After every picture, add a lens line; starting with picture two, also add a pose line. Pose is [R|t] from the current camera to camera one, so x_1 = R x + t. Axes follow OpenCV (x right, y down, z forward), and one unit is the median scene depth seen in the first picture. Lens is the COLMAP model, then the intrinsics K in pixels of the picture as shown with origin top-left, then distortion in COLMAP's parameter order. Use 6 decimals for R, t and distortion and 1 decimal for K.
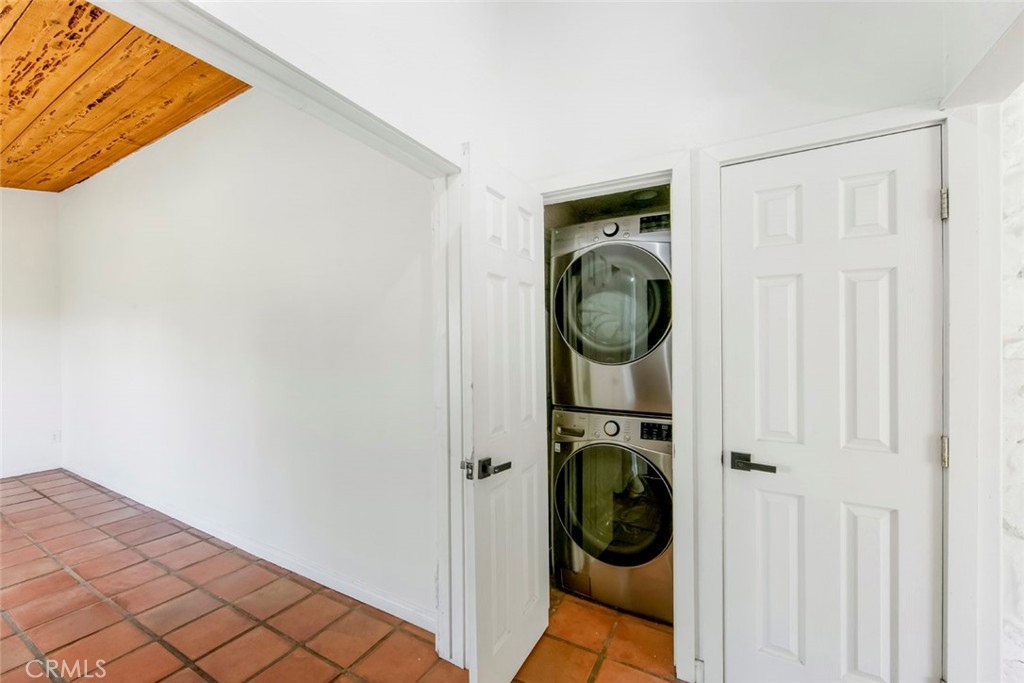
lens RADIAL K [[416.5, 0, 511.6], [0, 416.5, 343.4], [0, 0, 1]] dist [-0.002045, -0.000271]
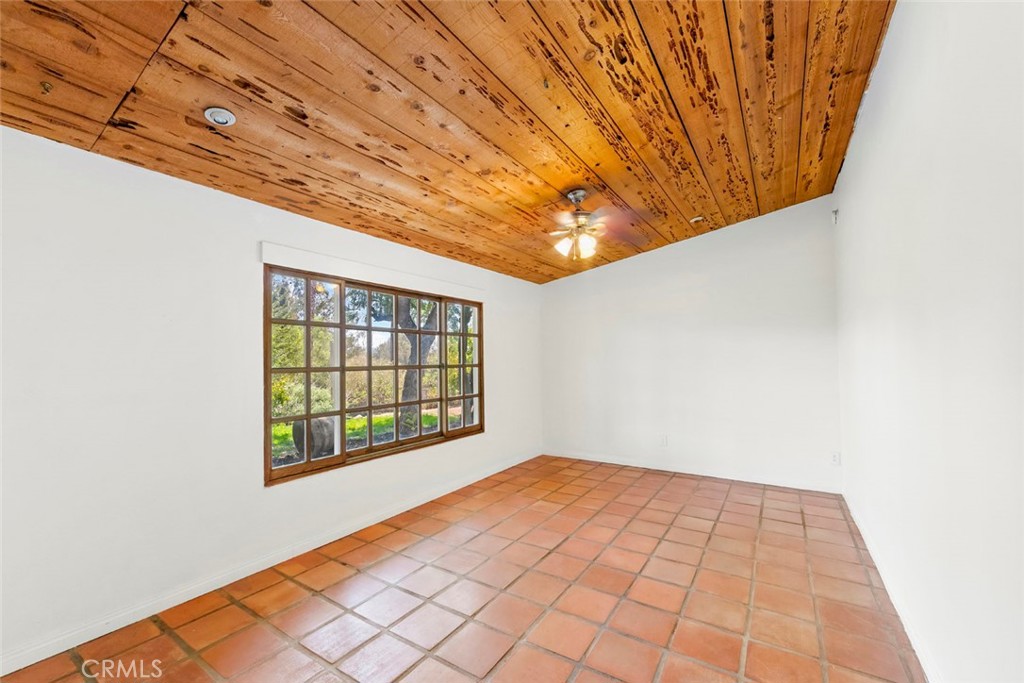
lens RADIAL K [[416.5, 0, 502.6], [0, 416.5, 349.8], [0, 0, 1]] dist [-0.002045, -0.000271]
pose [[-0.069050, -0.023527, -0.997336, -0.183770], [0.008938, 0.999667, -0.024201, 0.002311], [0.997573, -0.010585, -0.068817, 0.483094]]
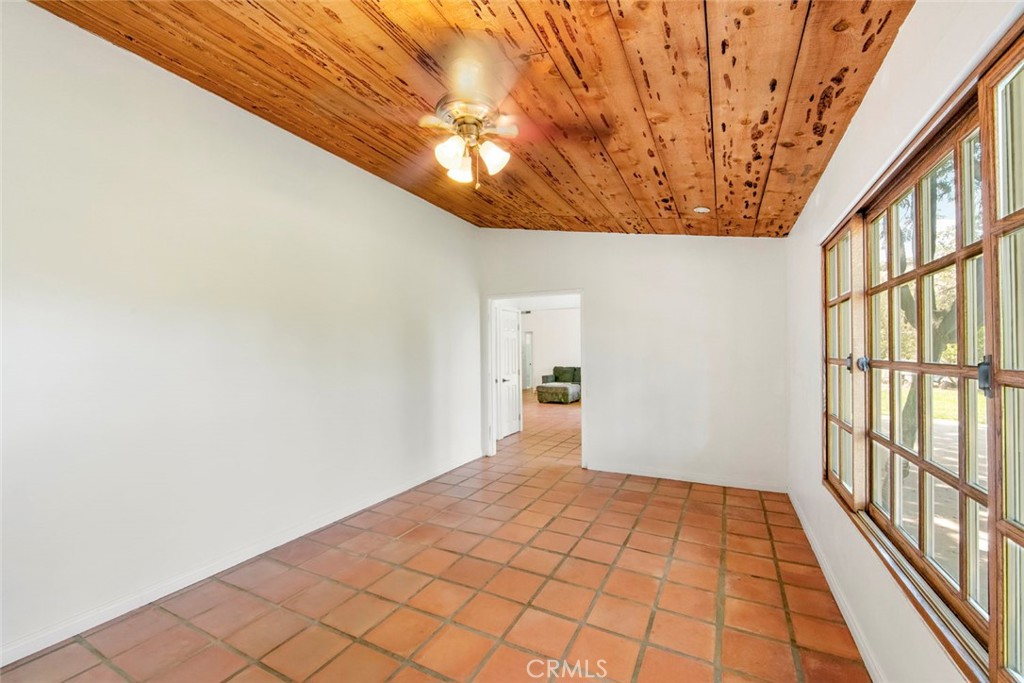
lens RADIAL K [[416.5, 0, 513.7], [0, 416.5, 347.1], [0, 0, 1]] dist [-0.002045, -0.000271]
pose [[-0.053229, 0.010781, 0.998524, -1.891883], [0.009372, 0.999903, -0.010296, -0.001592], [-0.998538, 0.008810, -0.053325, 0.585234]]
